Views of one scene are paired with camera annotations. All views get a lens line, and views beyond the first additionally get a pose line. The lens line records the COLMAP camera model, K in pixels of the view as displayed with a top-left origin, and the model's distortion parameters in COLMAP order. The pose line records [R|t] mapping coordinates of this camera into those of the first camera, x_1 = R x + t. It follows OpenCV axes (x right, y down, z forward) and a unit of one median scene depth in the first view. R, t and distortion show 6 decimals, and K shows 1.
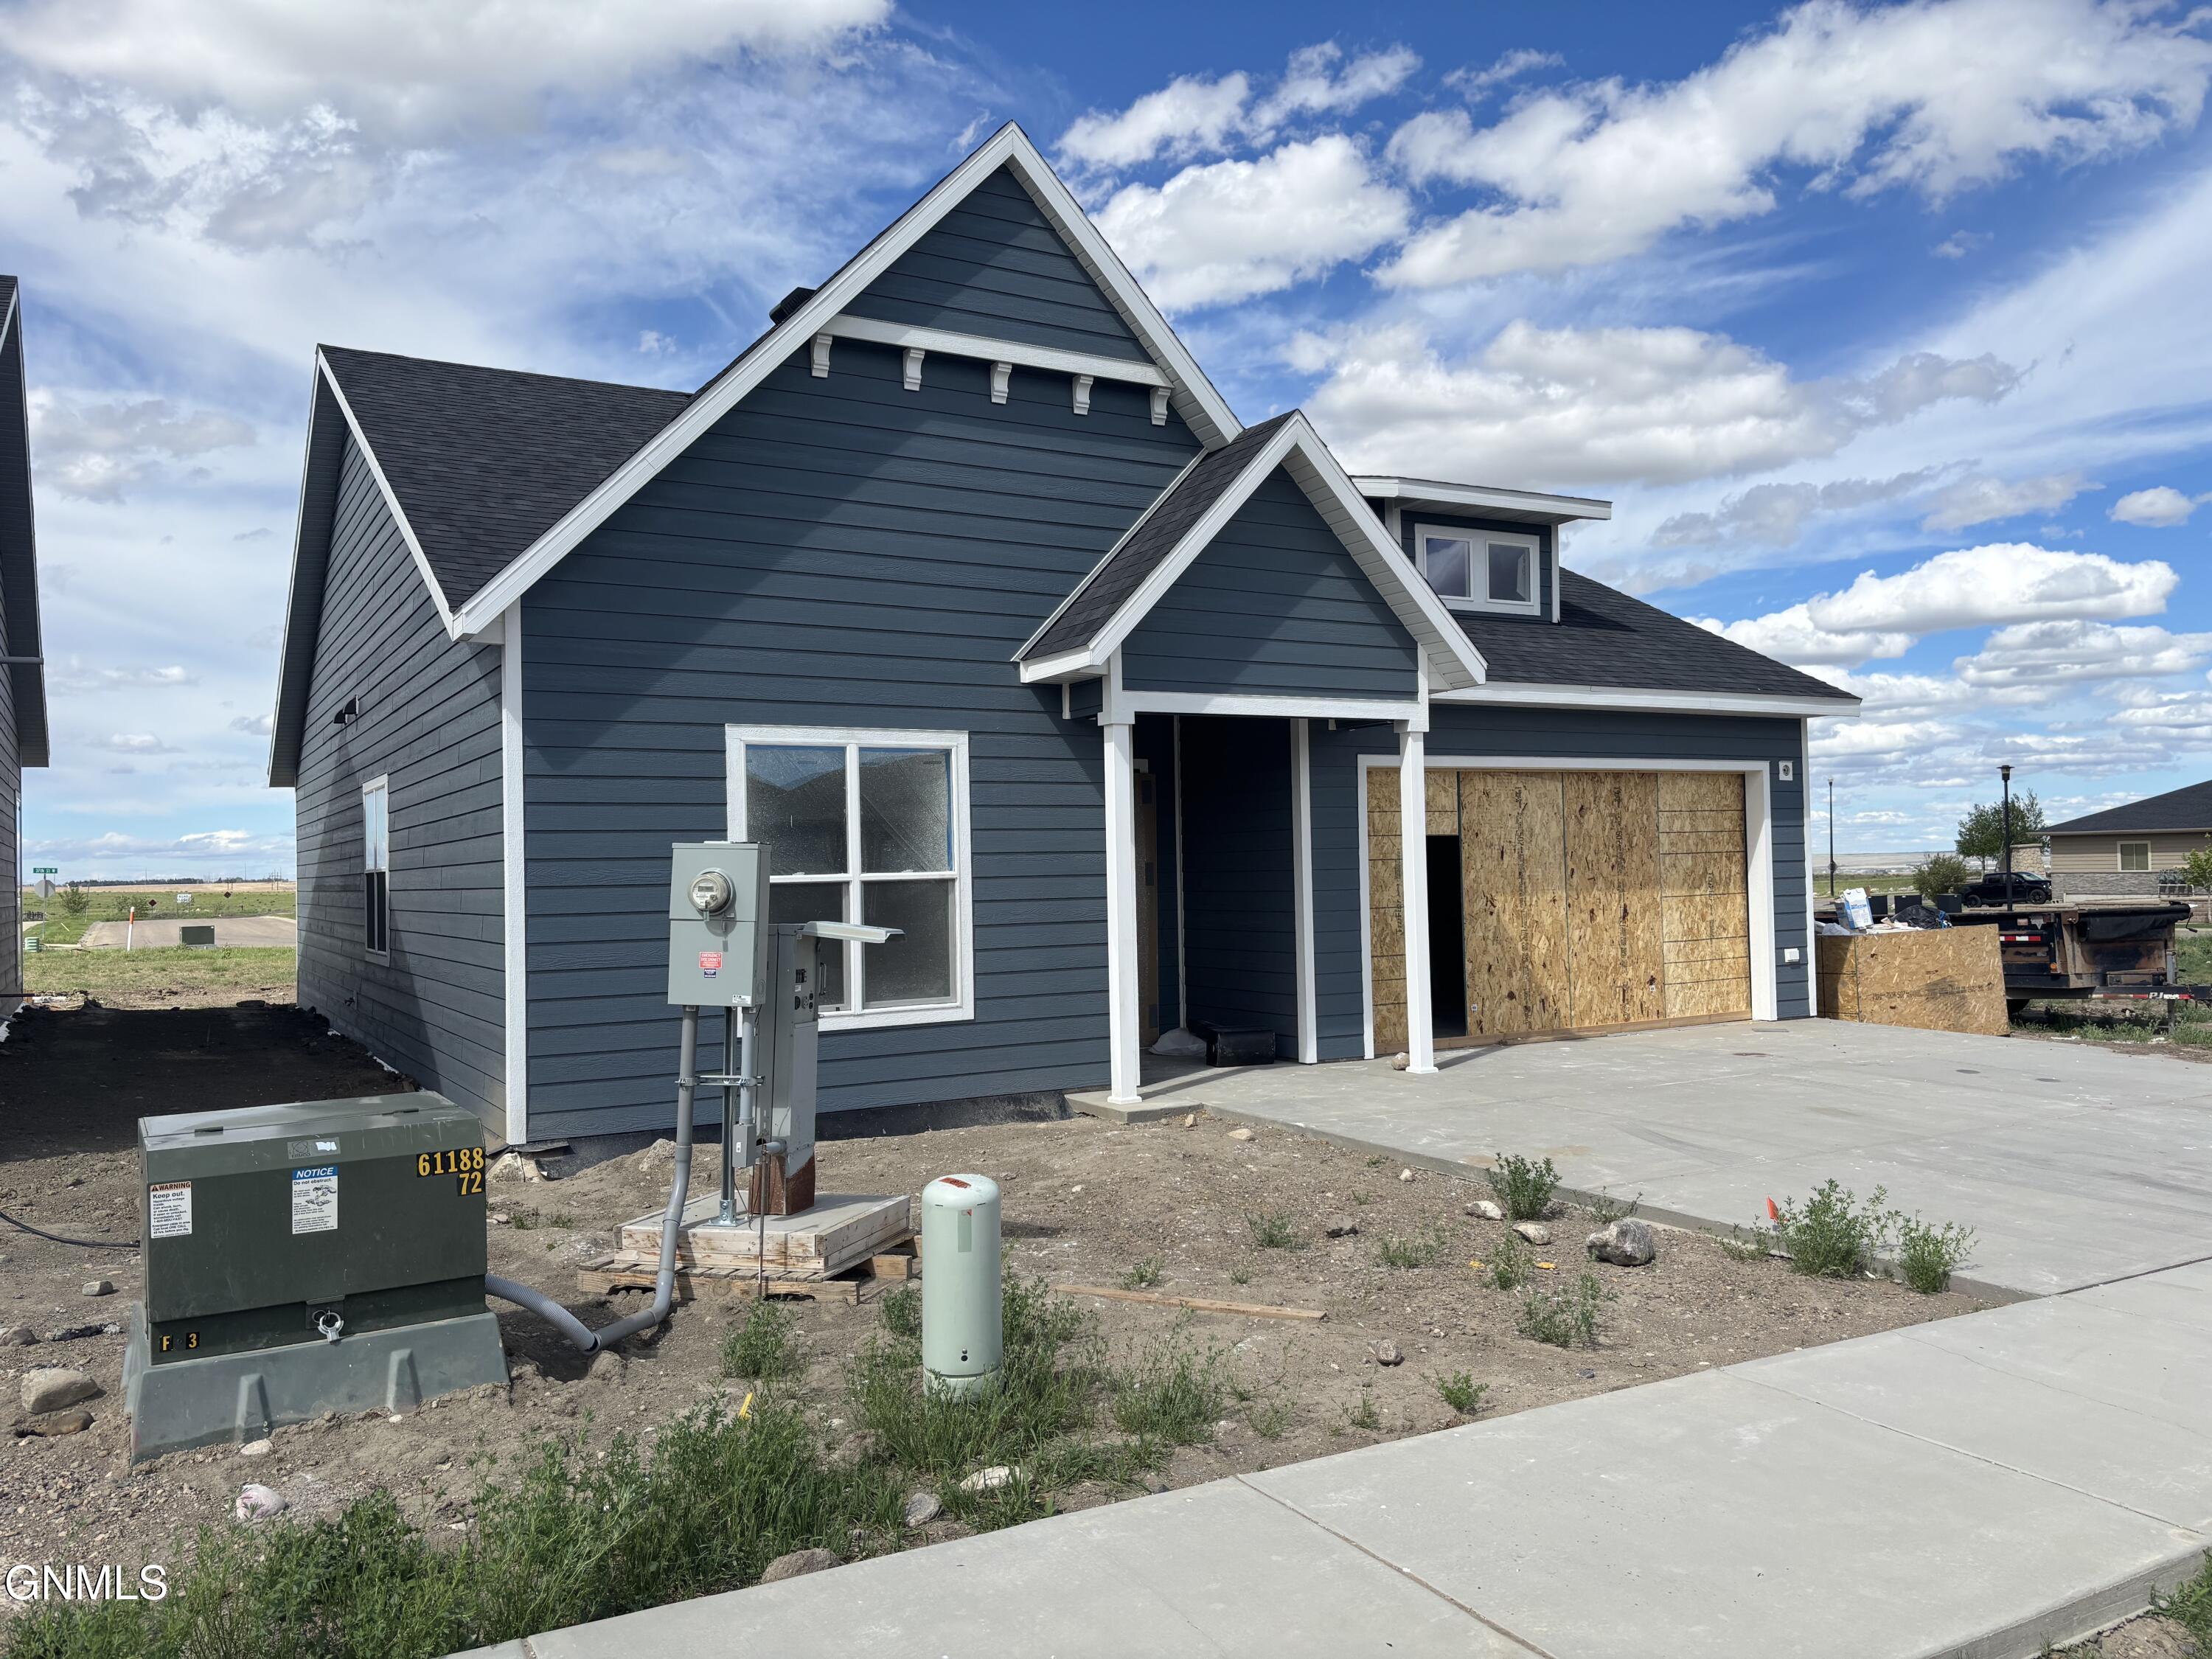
lens RADIAL K [[1680.6, 0, 1116.1], [0, 1680.6, 837.5], [0, 0, 1]] dist [0.049675, -0.015778]
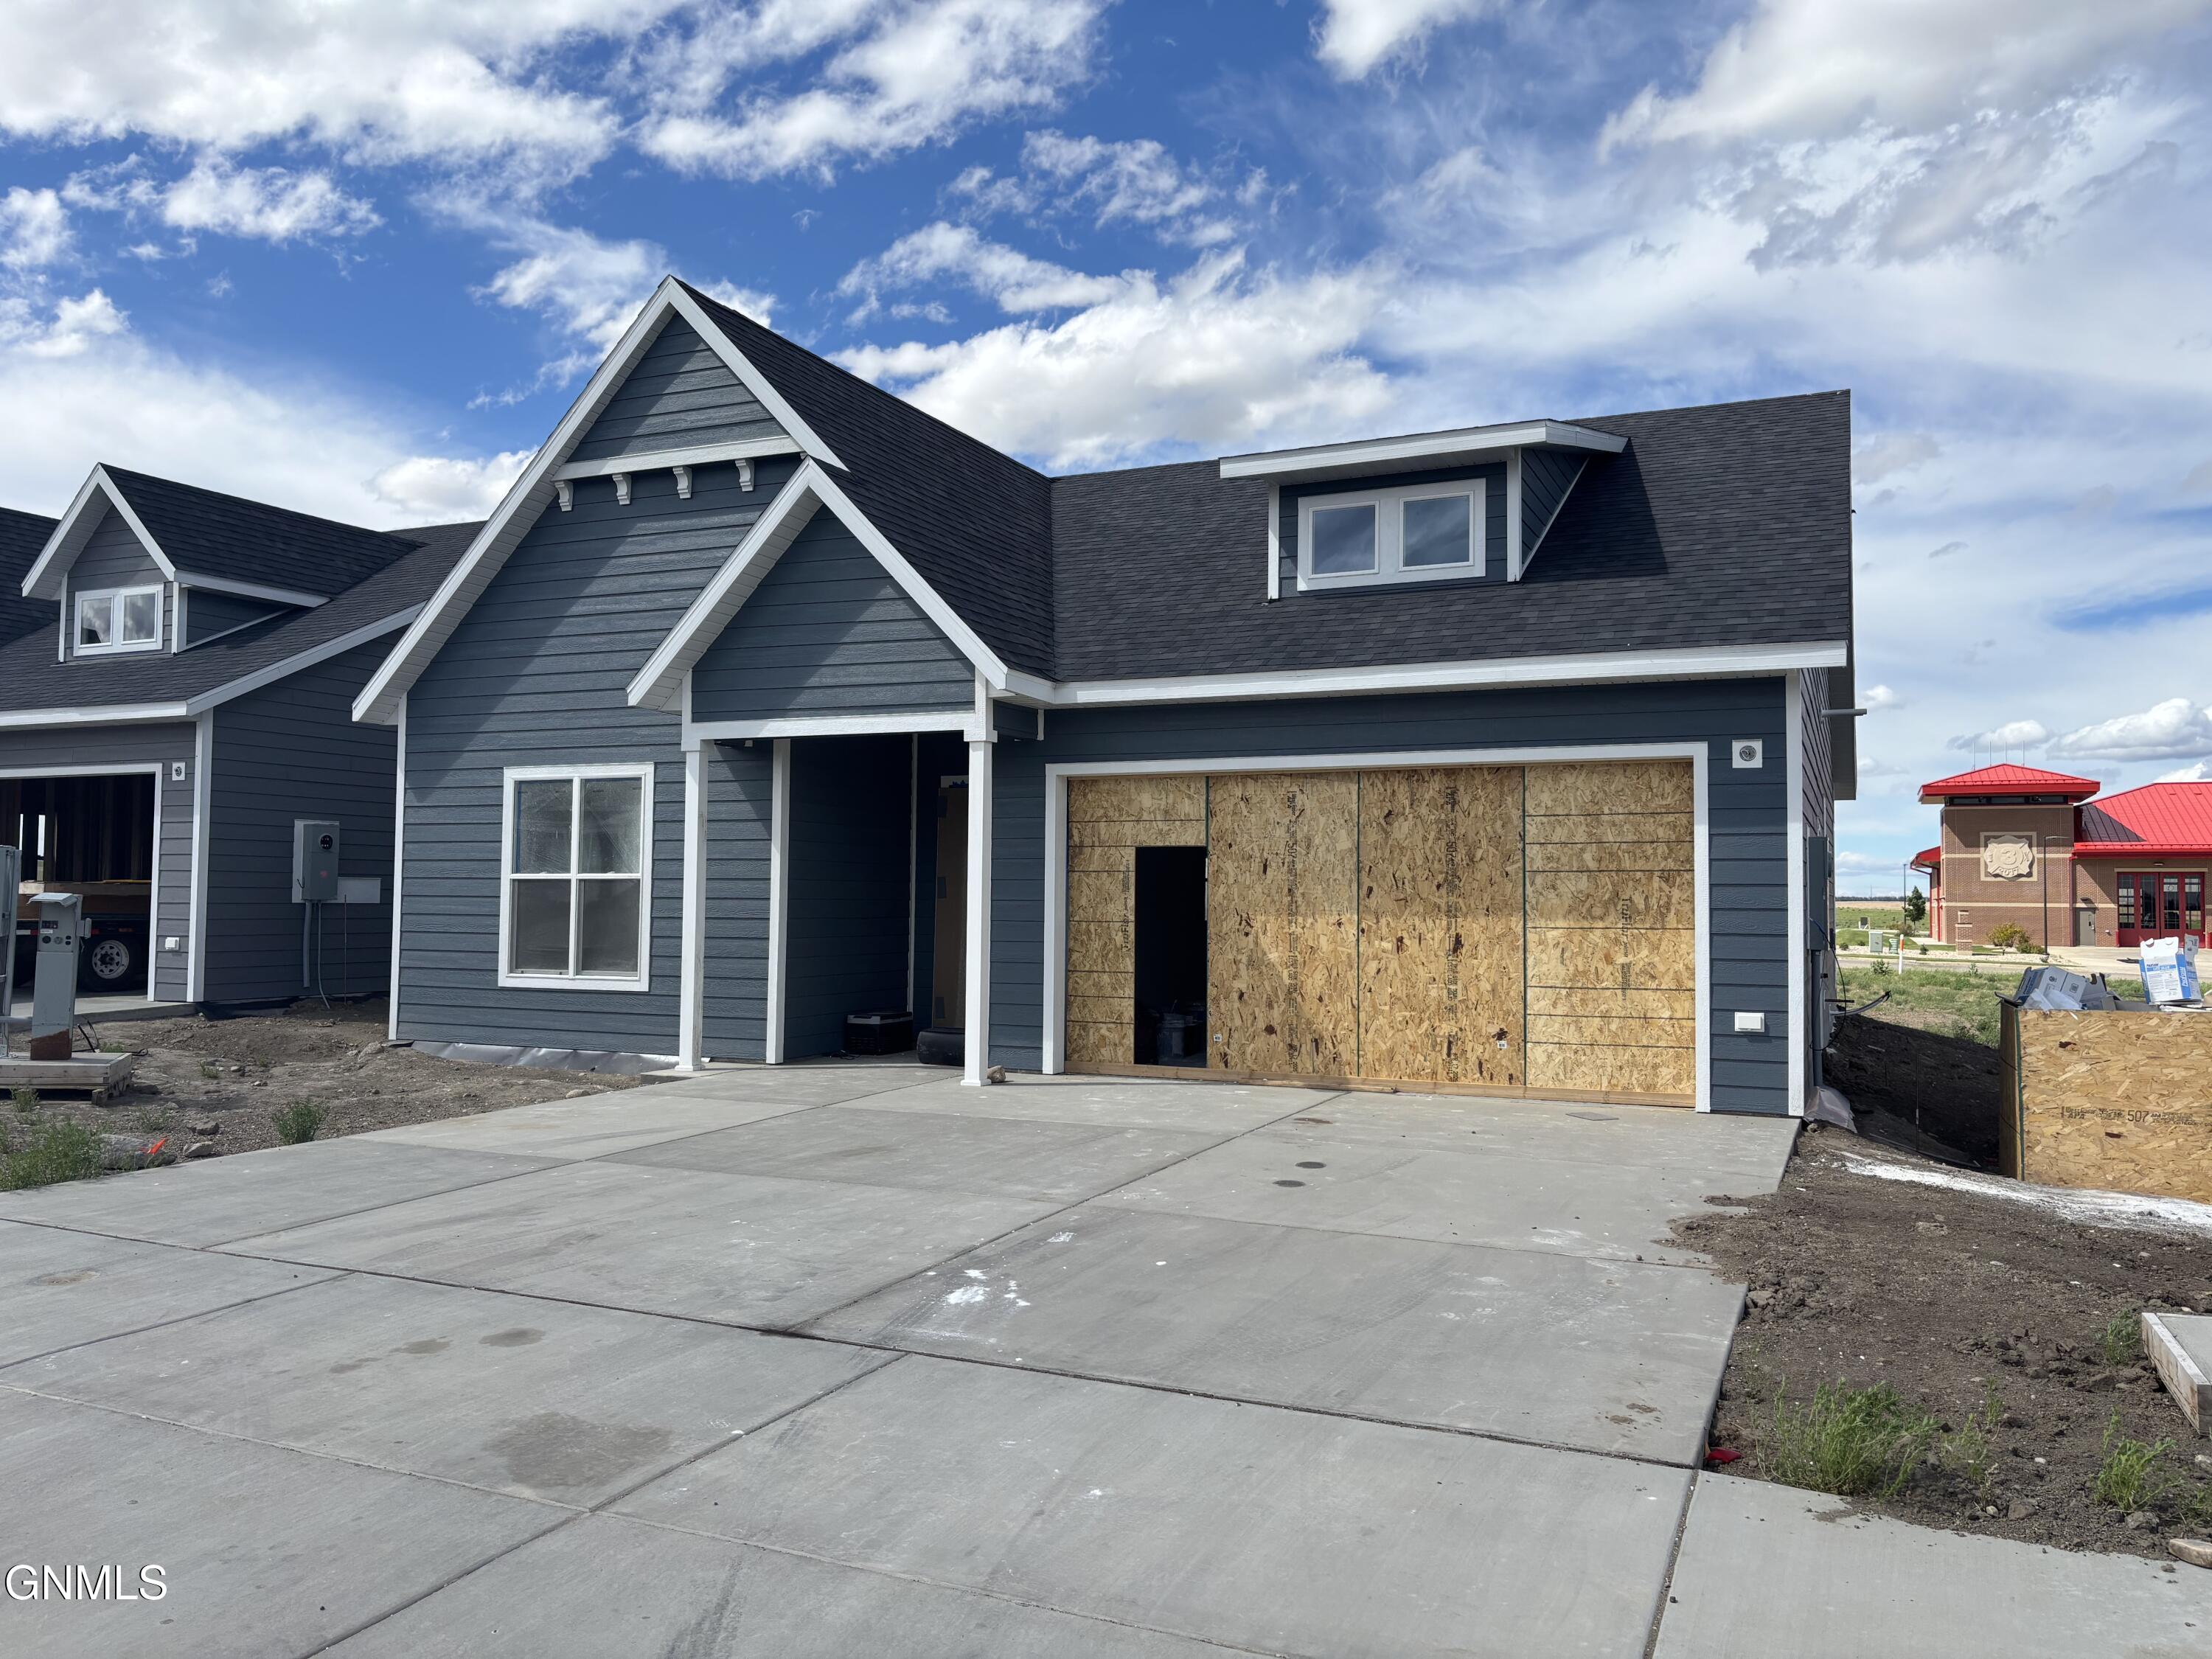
lens RADIAL K [[1680.6, 0, 1084.9], [0, 1680.6, 824.5], [0, 0, 1]] dist [0.049675, -0.015778]
pose [[0.574400, -0.009285, -0.818522, 0.880363], [-0.003394, 0.999900, -0.013725, -0.000357], [0.818568, 0.010662, 0.574311, 0.414952]]
